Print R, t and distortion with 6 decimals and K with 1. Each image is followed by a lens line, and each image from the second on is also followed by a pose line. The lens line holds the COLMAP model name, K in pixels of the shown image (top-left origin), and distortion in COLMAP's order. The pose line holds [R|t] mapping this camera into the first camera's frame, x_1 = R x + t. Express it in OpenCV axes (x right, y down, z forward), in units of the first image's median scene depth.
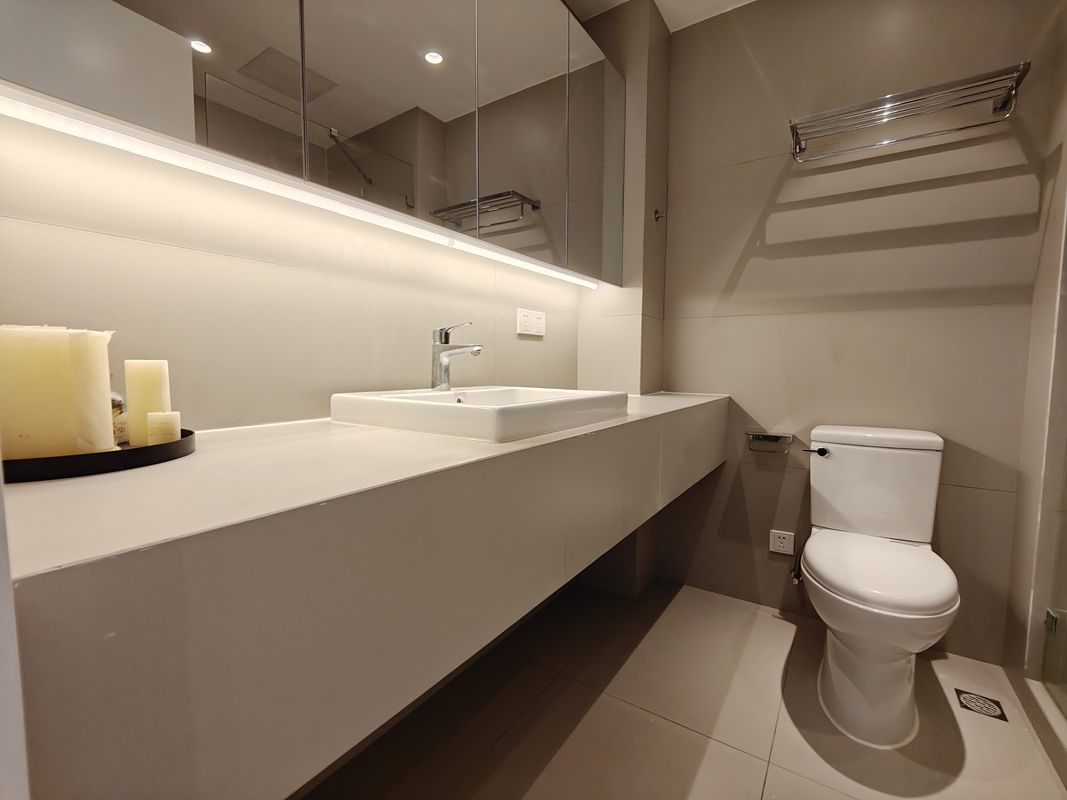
lens RADIAL K [[463.0, 0, 532.4], [0, 463.0, 402.0], [0, 0, 1]] dist [-0.004580, -0.000843]
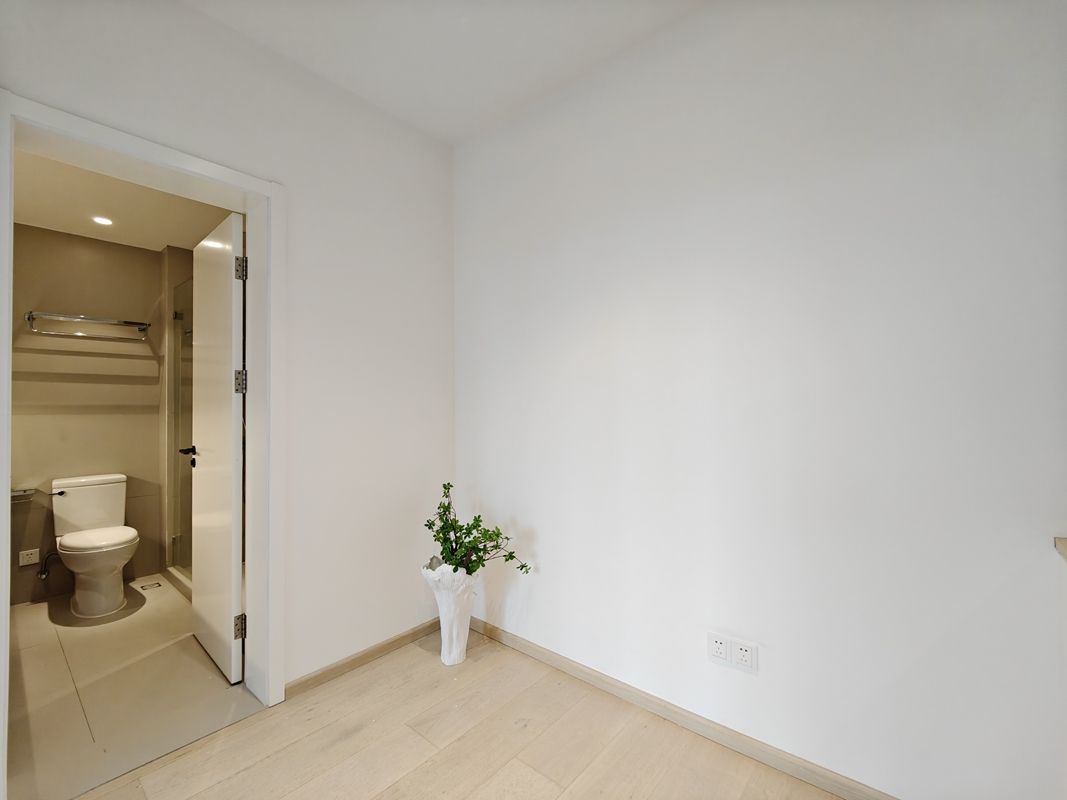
lens RADIAL K [[463.0, 0, 532.4], [0, 463.0, 402.0], [0, 0, 1]] dist [-0.004580, -0.000843]
pose [[0.105905, 0.004367, 0.994367, -1.058268], [0.080909, 0.996637, -0.012994, -0.082541], [-0.991079, 0.081829, 0.105195, -1.142428]]
